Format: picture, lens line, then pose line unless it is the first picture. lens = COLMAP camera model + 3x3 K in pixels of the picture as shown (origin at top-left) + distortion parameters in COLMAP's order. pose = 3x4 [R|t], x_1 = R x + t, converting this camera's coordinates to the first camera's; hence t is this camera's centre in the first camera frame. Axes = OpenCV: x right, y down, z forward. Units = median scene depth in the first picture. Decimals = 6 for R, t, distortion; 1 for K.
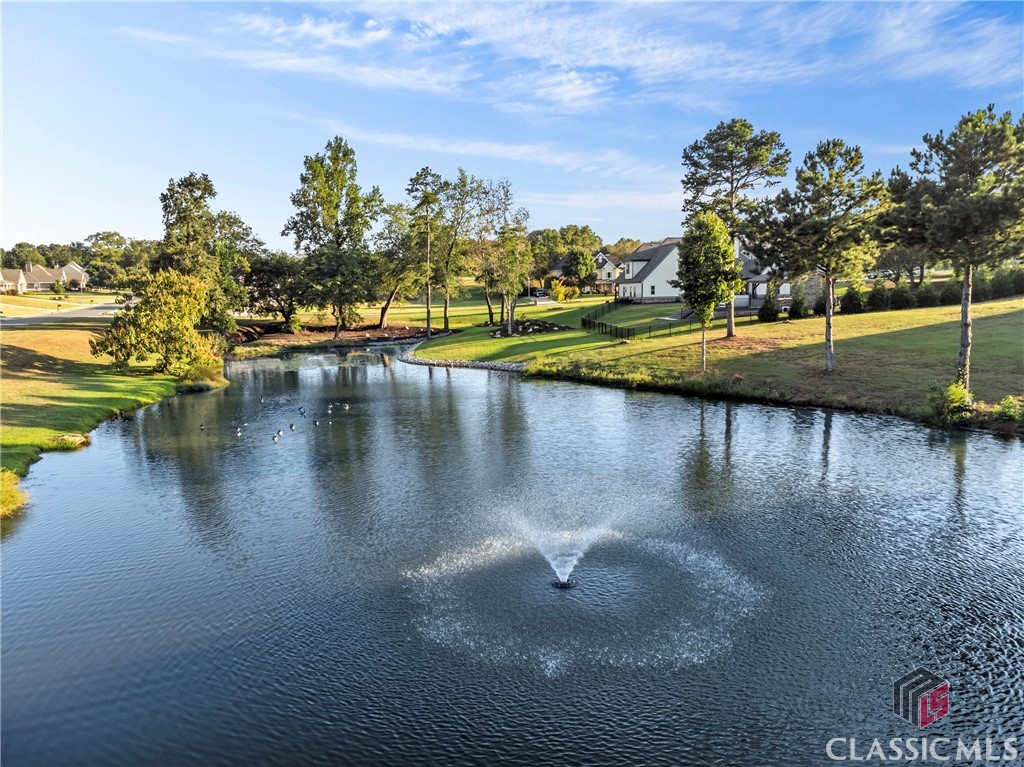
lens RADIAL K [[790.3, 0, 503.1], [0, 790.3, 388.8], [0, 0, 1]] dist [0.056709, -0.012082]
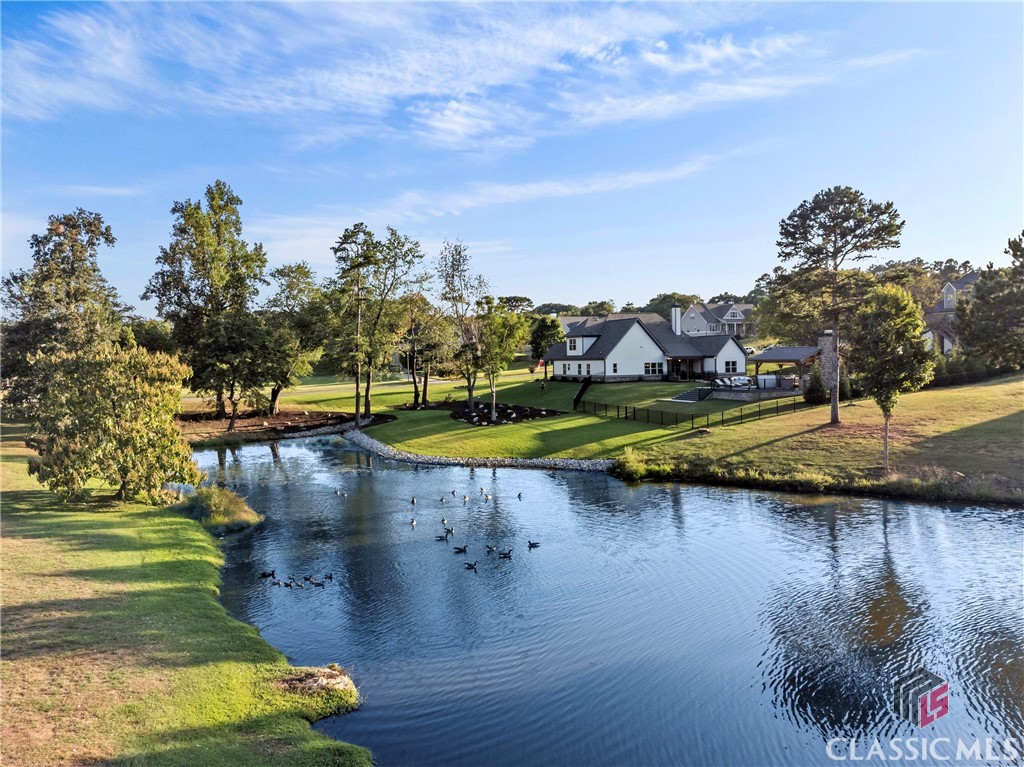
lens RADIAL K [[790.3, 0, 513.0], [0, 790.3, 390.2], [0, 0, 1]] dist [0.056709, -0.012082]
pose [[0.945871, -0.011116, 0.324353, -0.213991], [0.040245, 0.995717, -0.083237, -0.026634], [-0.322038, 0.091785, 0.942267, 0.171902]]
